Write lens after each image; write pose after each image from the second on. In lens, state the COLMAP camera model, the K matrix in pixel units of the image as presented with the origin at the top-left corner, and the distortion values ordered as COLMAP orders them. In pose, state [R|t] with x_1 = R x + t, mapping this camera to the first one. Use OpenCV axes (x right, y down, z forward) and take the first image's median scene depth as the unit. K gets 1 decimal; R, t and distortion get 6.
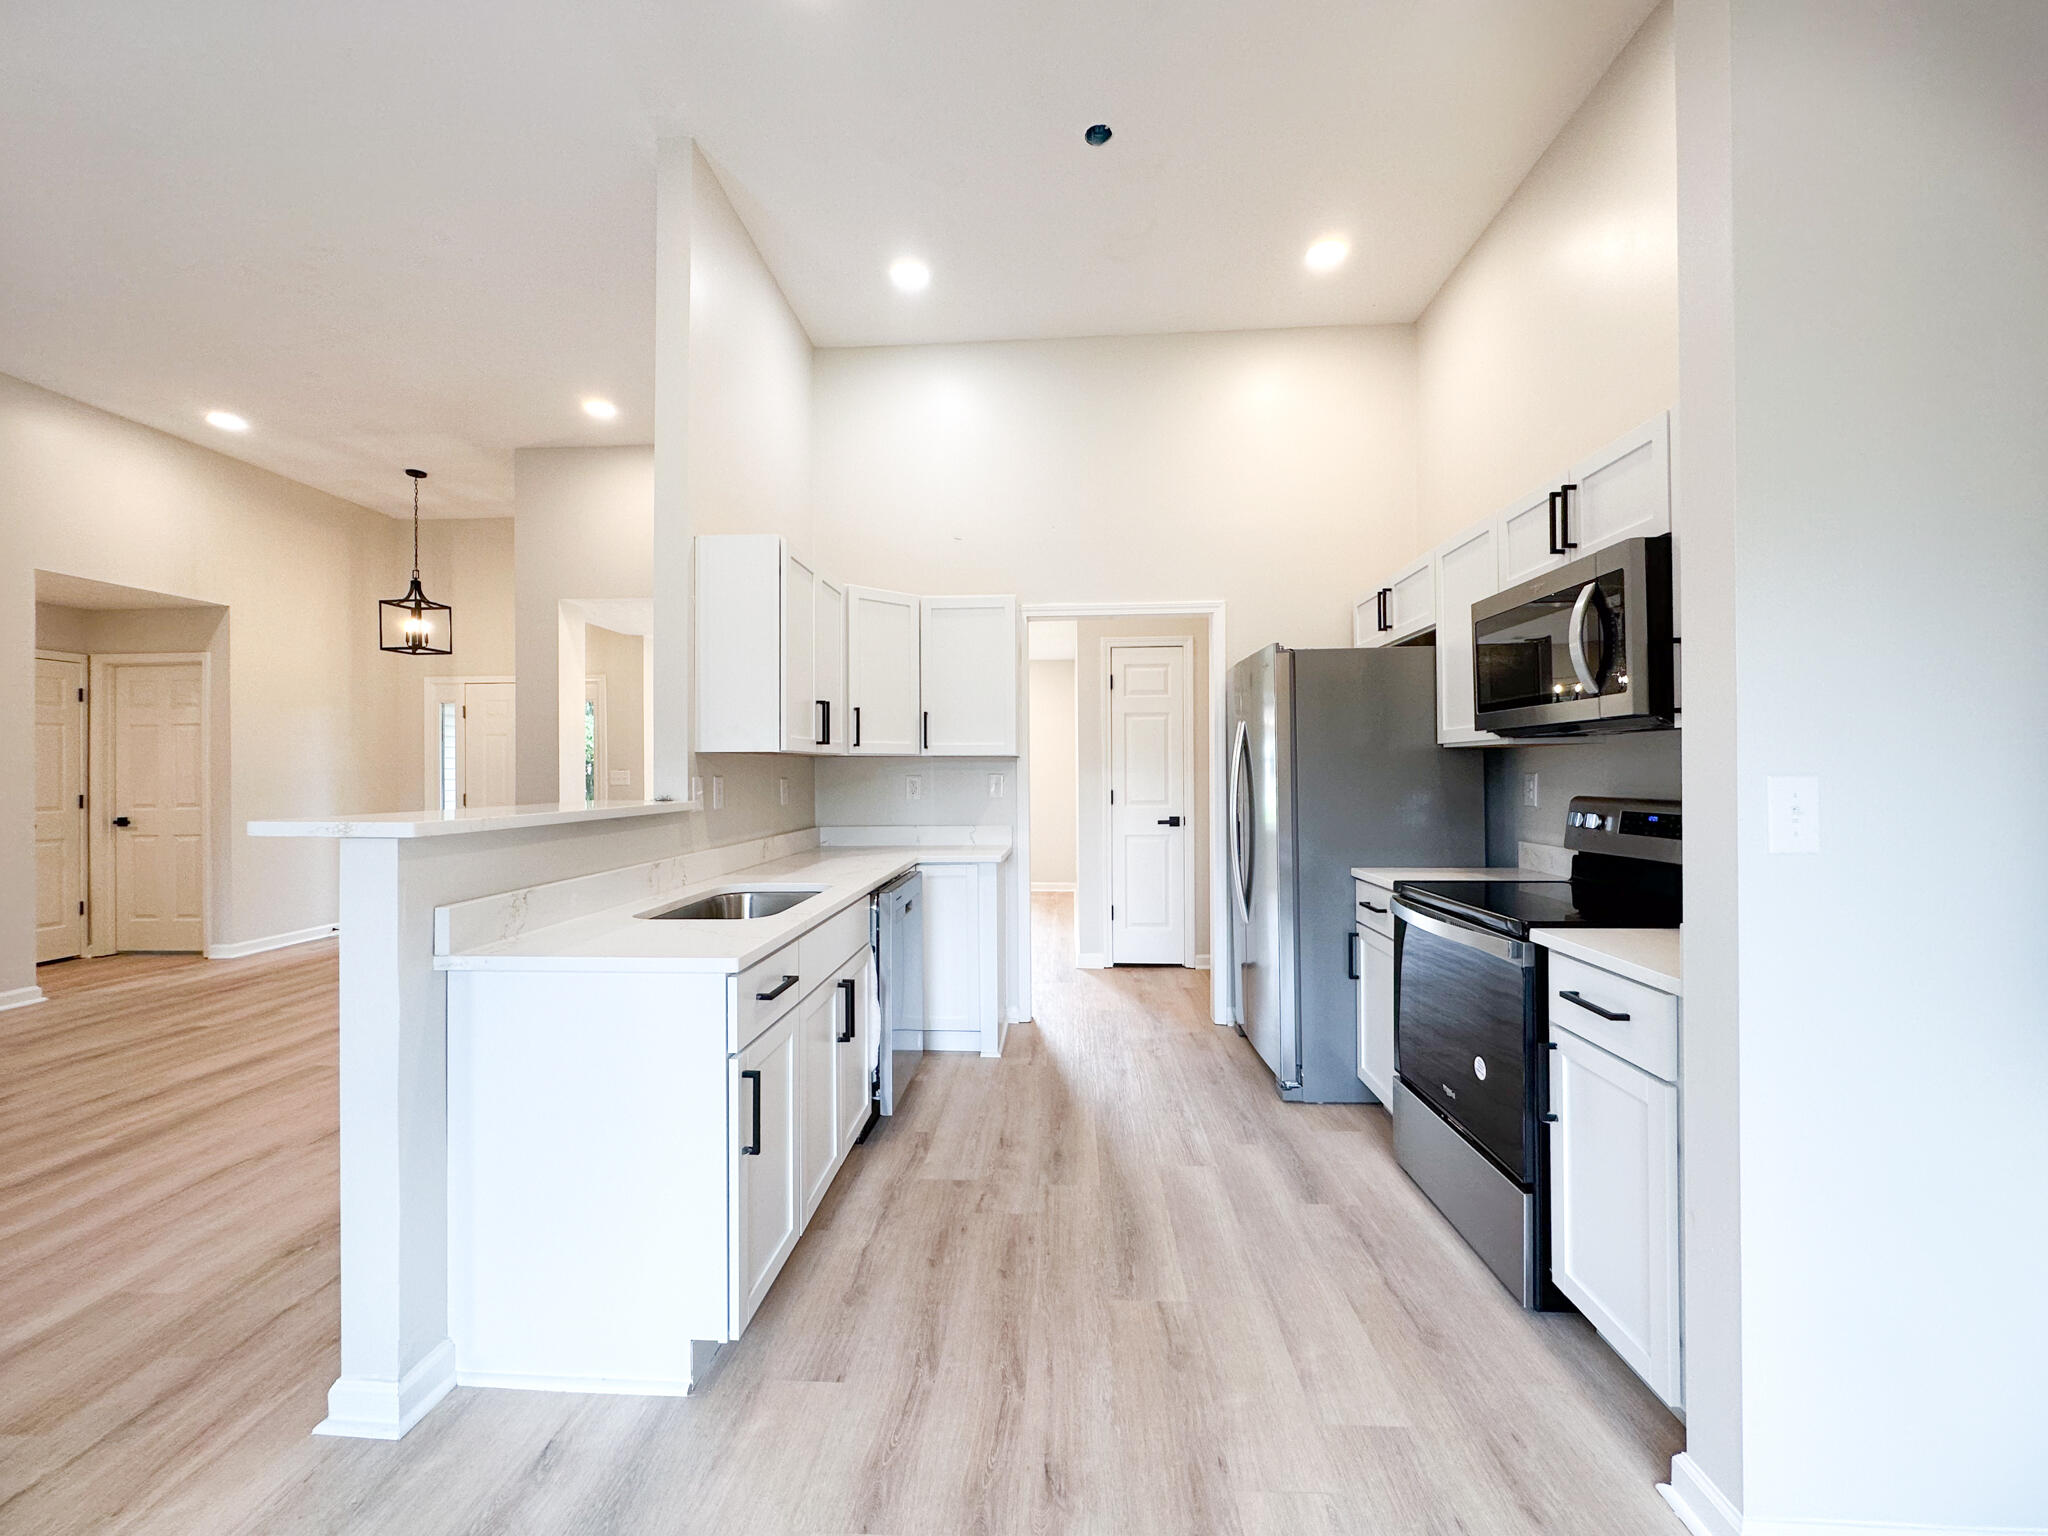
lens RADIAL K [[821.0, 0, 1013.3], [0, 821.0, 761.2], [0, 0, 1]] dist [-0.001892, 0.000271]
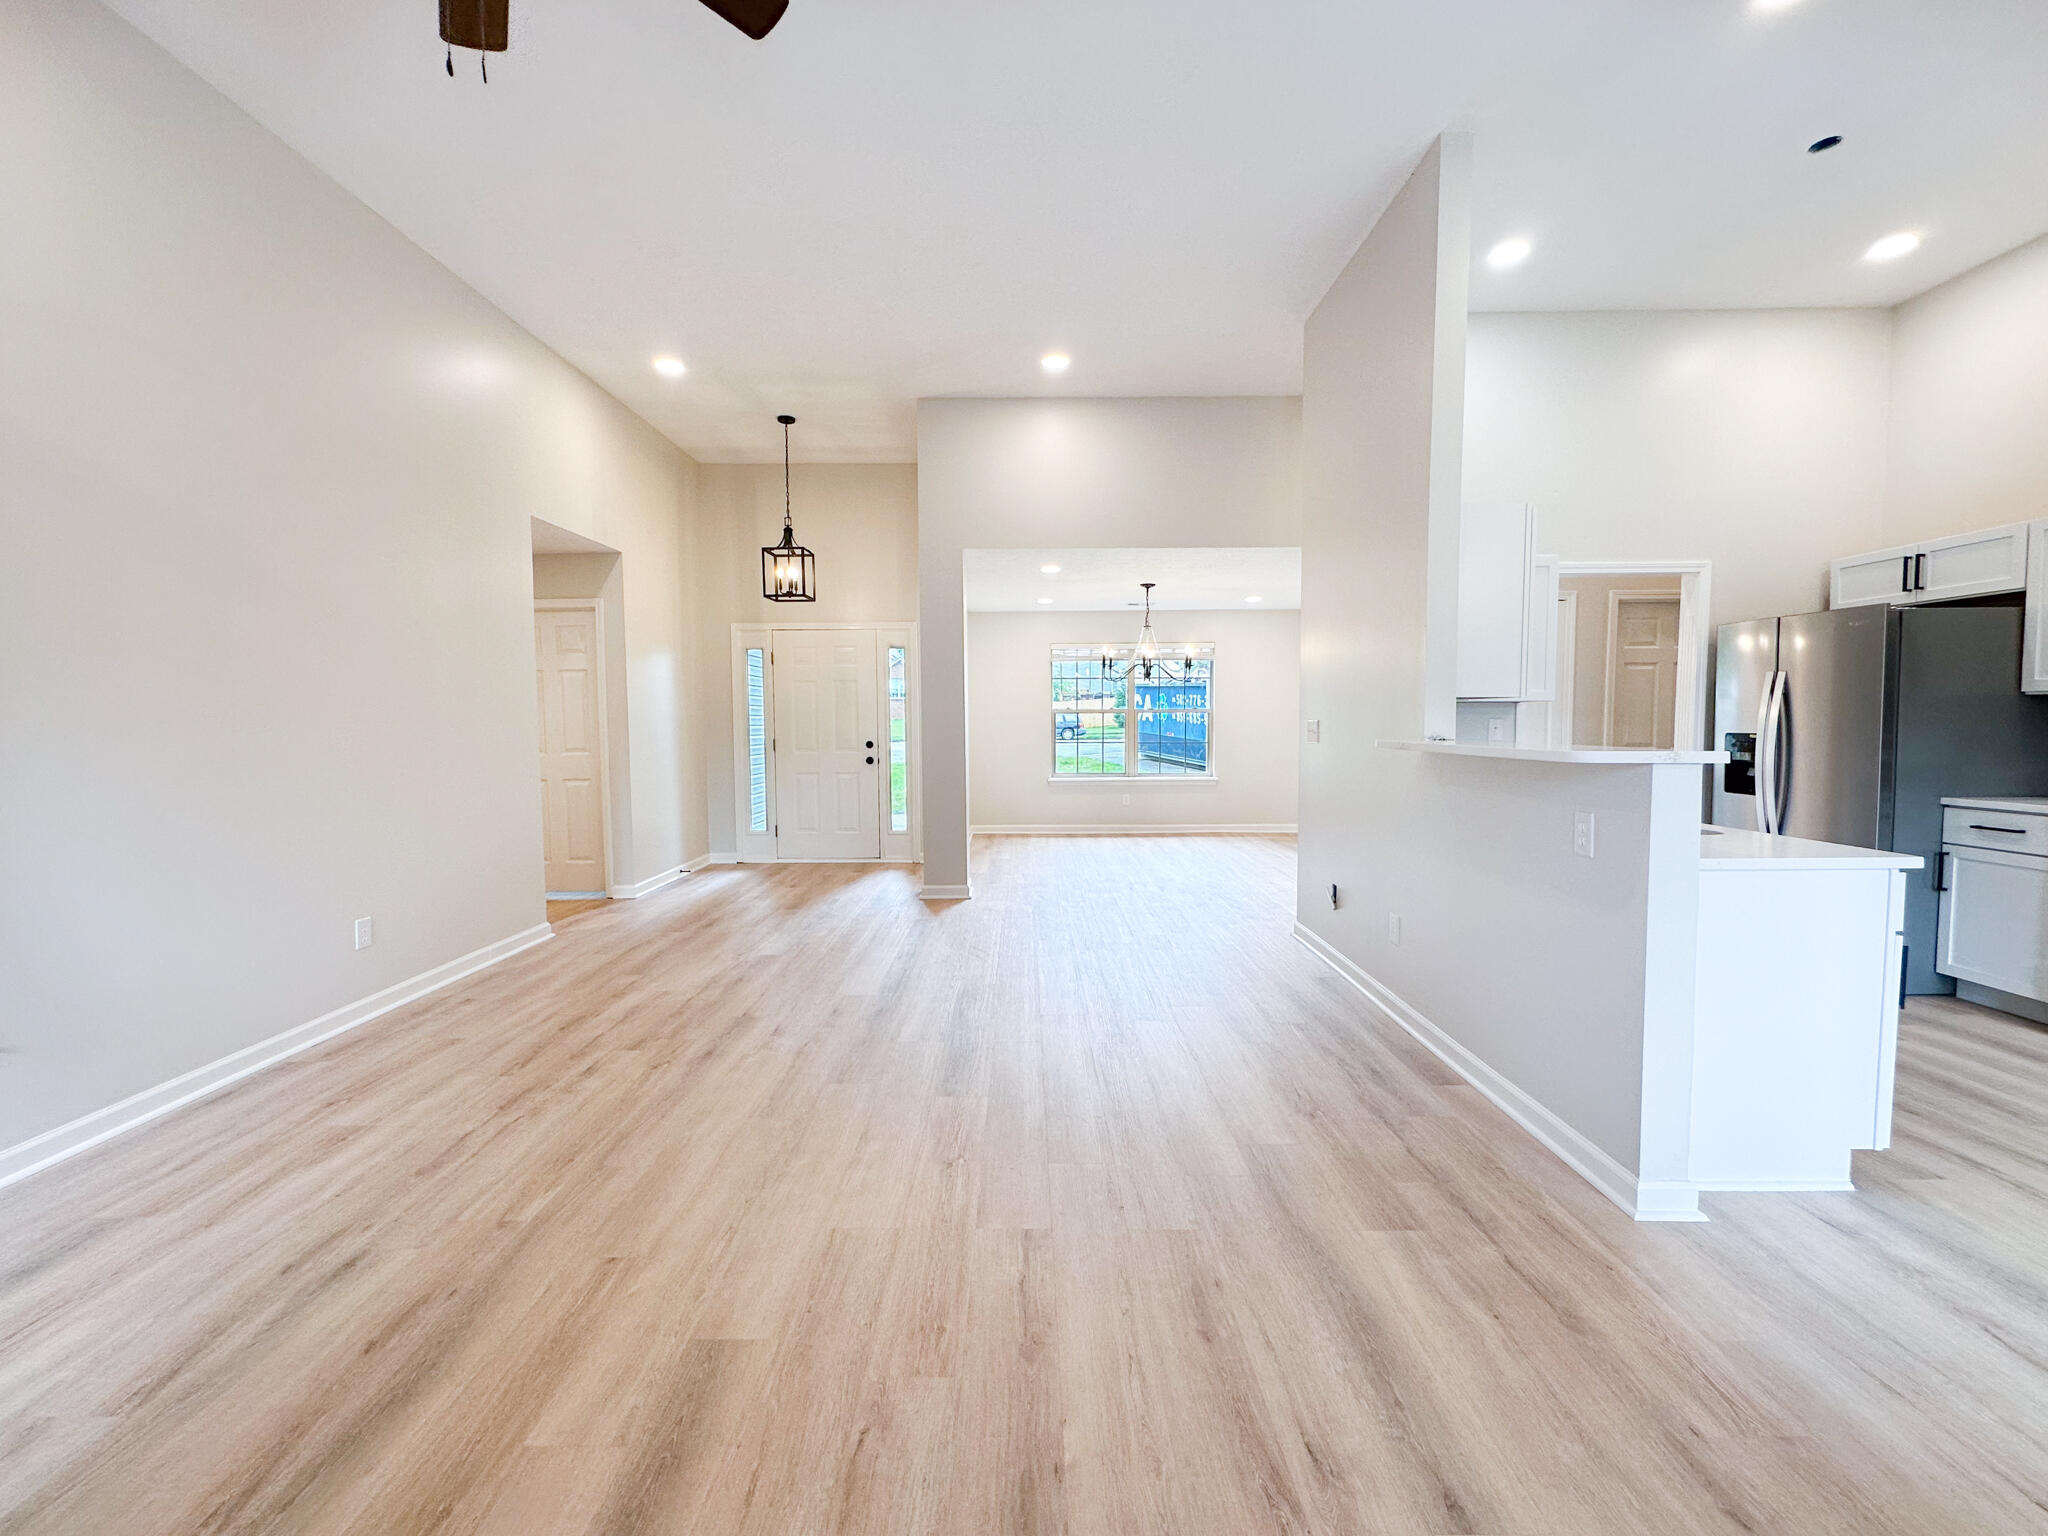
lens RADIAL K [[821.0, 0, 1030.1], [0, 821.0, 771.4], [0, 0, 1]] dist [-0.001892, 0.000271]
pose [[0.998339, -0.002856, 0.057539, -0.928813], [-0.001484, 0.997163, 0.075257, 0.005128], [-0.057590, -0.075218, 0.995503, -0.093669]]
